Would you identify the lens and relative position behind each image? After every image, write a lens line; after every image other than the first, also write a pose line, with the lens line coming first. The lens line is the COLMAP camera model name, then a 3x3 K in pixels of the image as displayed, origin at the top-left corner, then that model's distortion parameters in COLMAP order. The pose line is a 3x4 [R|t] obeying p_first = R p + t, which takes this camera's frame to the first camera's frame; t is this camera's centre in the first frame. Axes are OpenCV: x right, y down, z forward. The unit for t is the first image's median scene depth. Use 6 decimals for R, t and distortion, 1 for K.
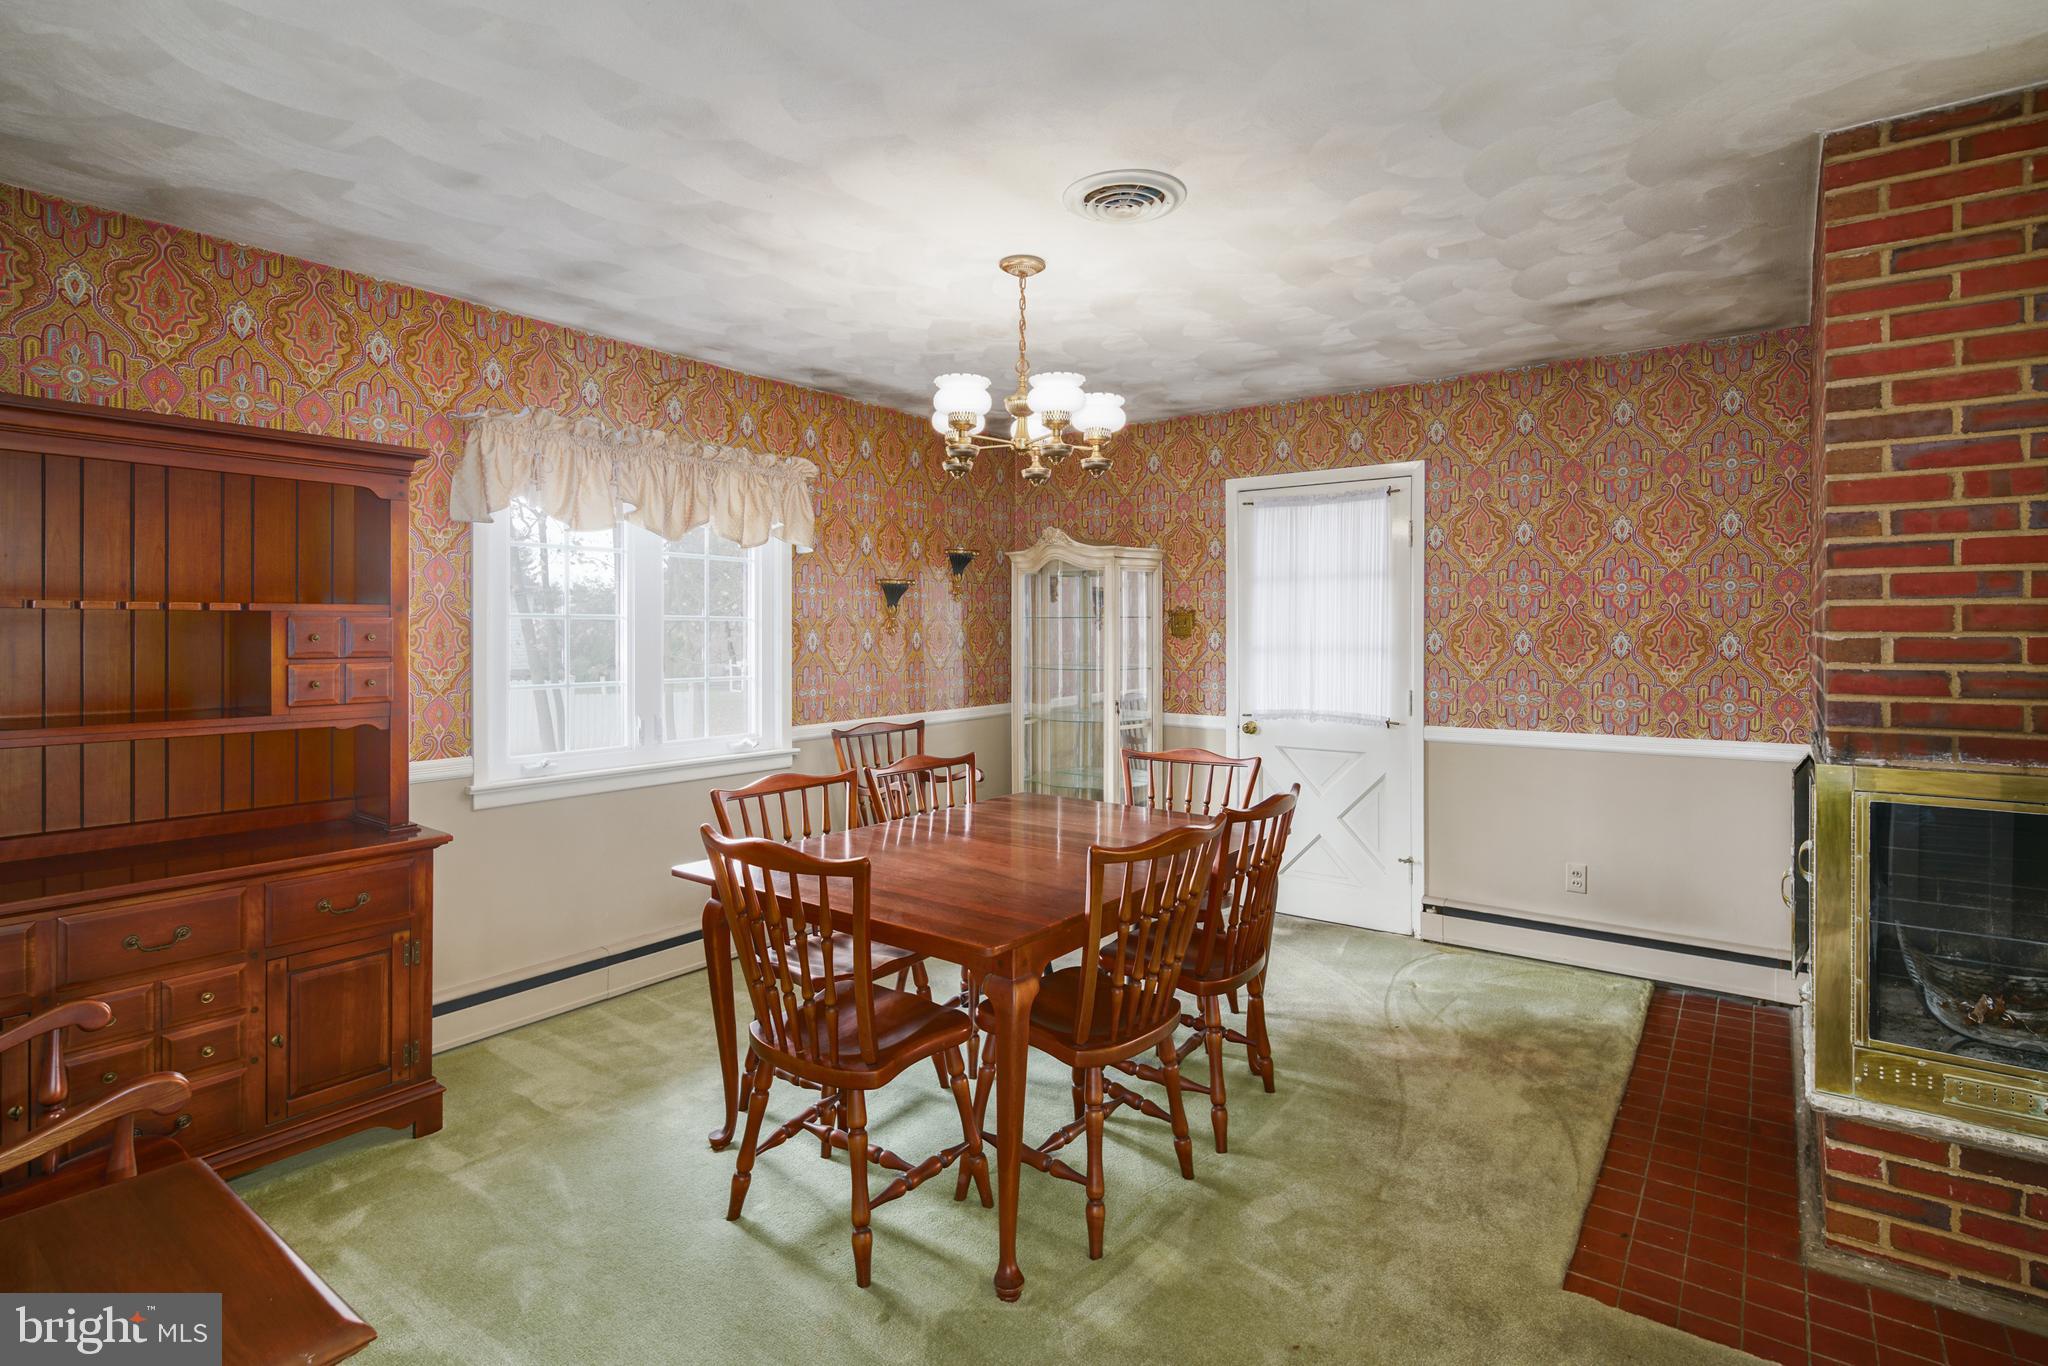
lens RADIAL K [[1005.5, 0, 1047.1], [0, 1005.5, 628.5], [0, 0, 1]] dist [-0.000951, -0.001084]
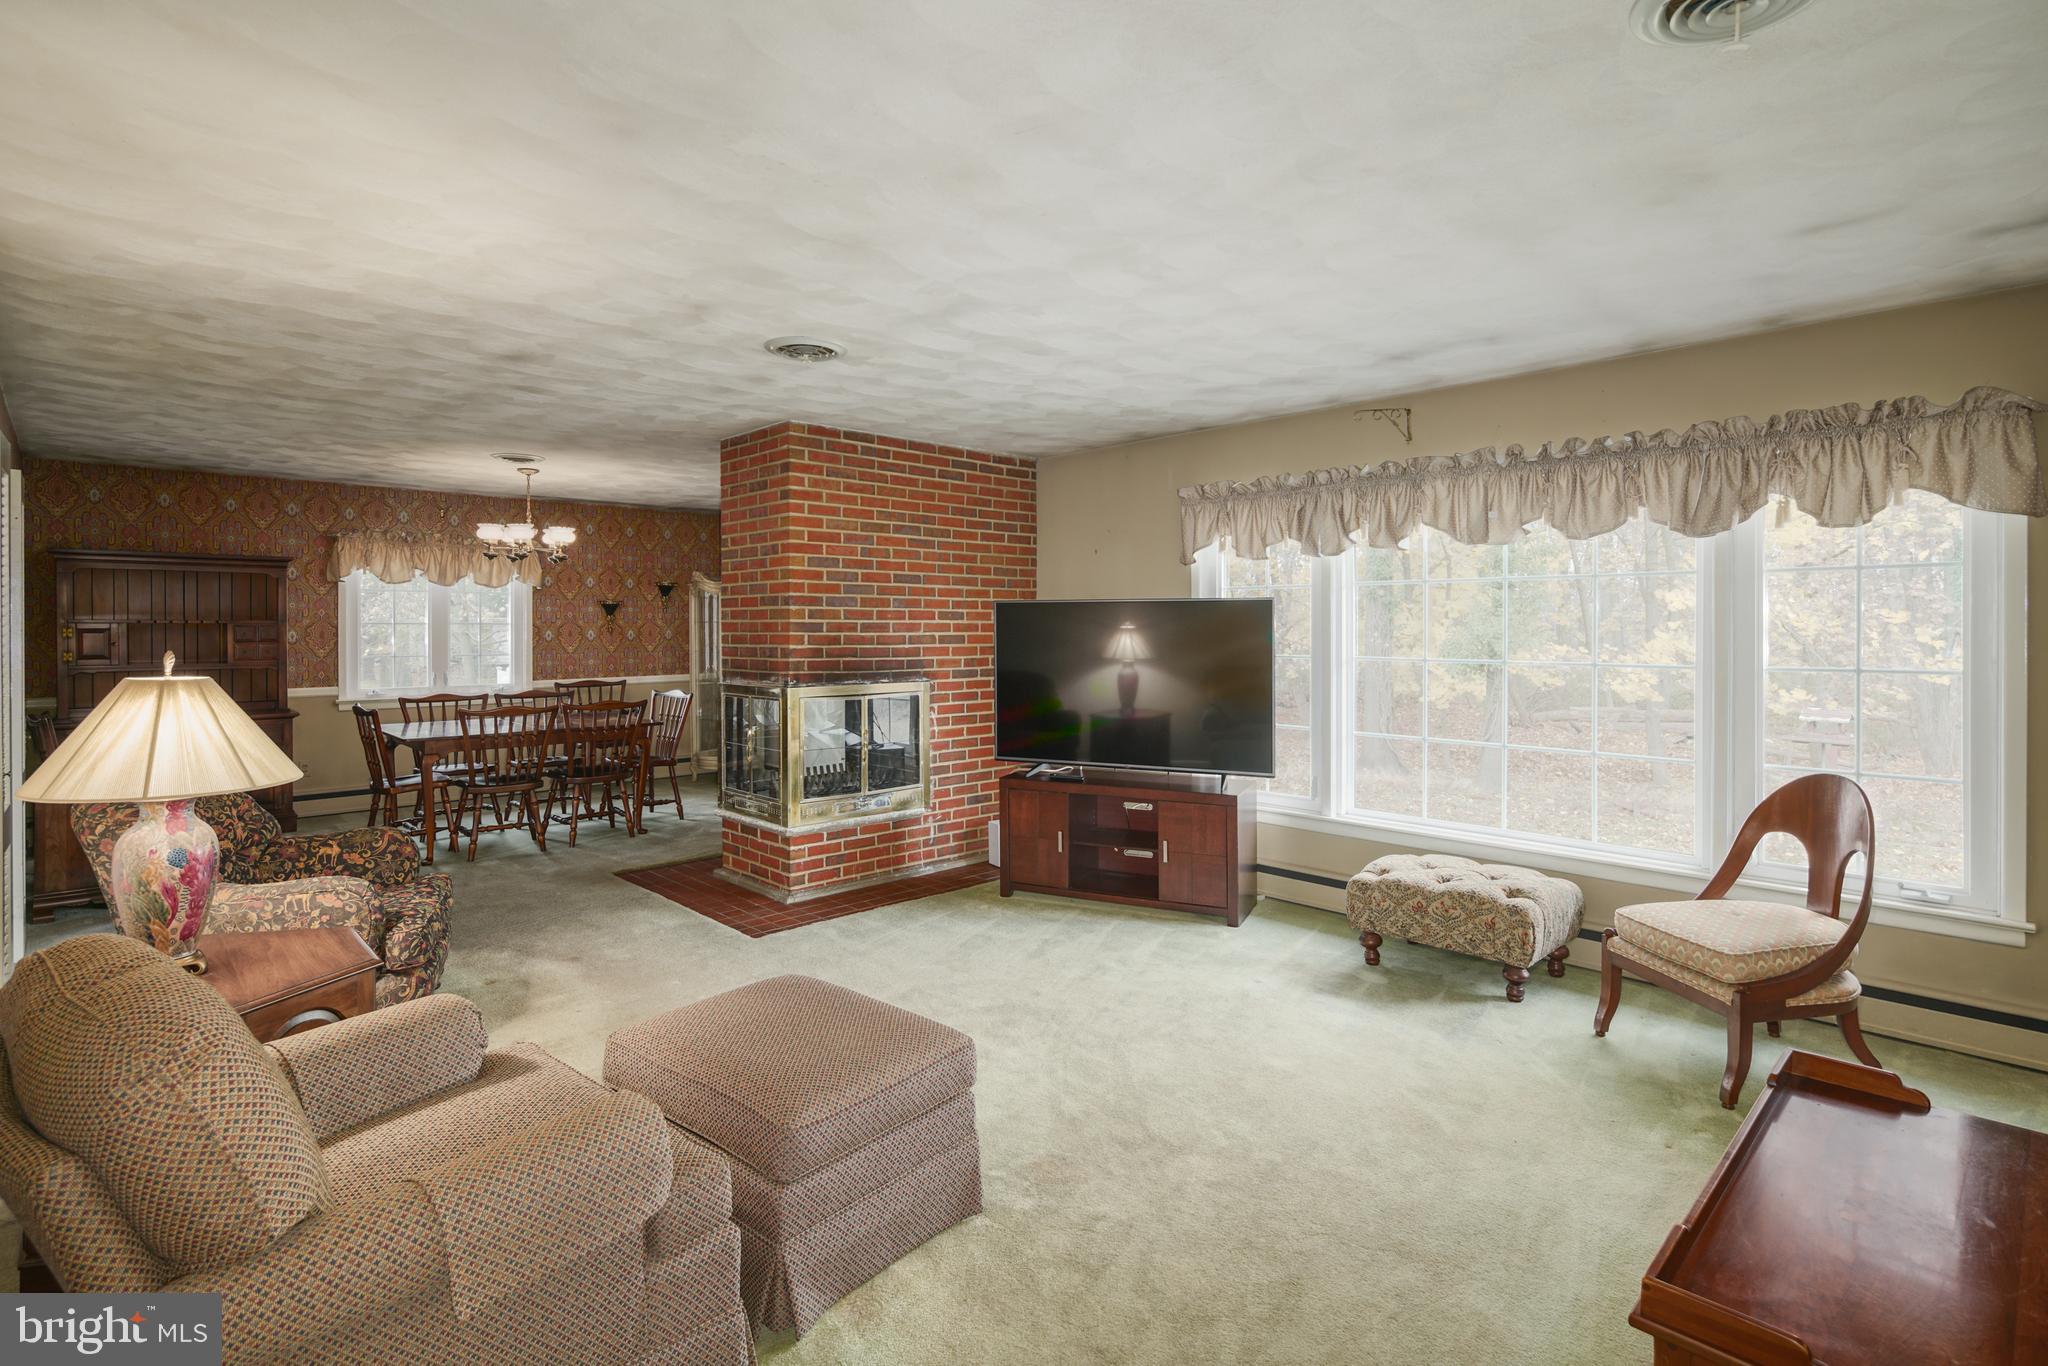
lens RADIAL K [[1005.5, 0, 1056.7], [0, 1005.5, 622.9], [0, 0, 1]] dist [-0.000951, -0.001084]
pose [[0.987083, 0.000222, -0.160207, 1.334813], [-0.000333, 1.000000, -0.000664, -0.013049], [0.160207, 0.000709, 0.987083, -0.928625]]
